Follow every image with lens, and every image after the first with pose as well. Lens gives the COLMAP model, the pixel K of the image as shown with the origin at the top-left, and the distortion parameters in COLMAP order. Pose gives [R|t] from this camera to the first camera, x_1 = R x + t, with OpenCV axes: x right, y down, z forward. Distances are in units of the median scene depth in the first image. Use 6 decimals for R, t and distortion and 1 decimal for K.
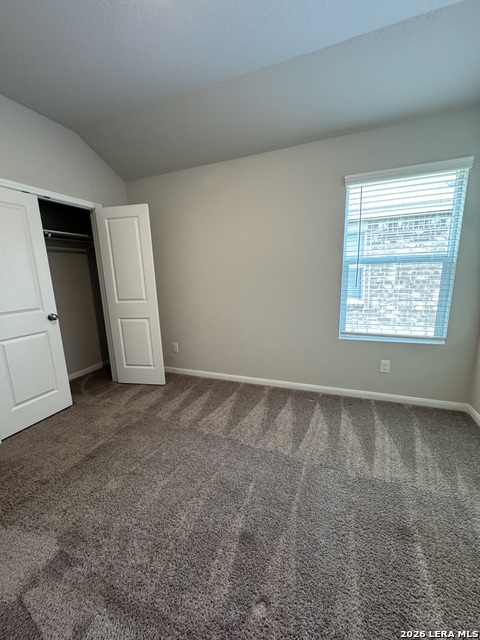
lens RADIAL K [[253.7, 0, 237.7], [0, 253.7, 317.9], [0, 0, 1]] dist [-0.005764, 0.000596]
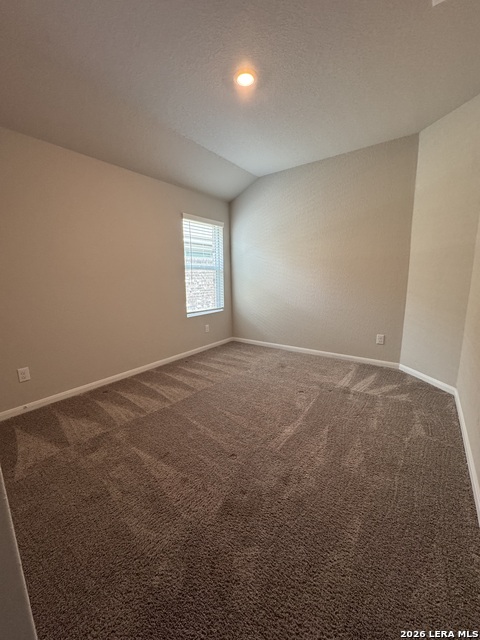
lens RADIAL K [[253.7, 0, 236.5], [0, 253.7, 319.2], [0, 0, 1]] dist [-0.005764, 0.000596]
pose [[0.265059, -0.132398, 0.955099, -1.015670], [0.177258, 0.980338, 0.086704, 0.013925], [-0.947799, 0.146317, 0.283316, 0.309510]]
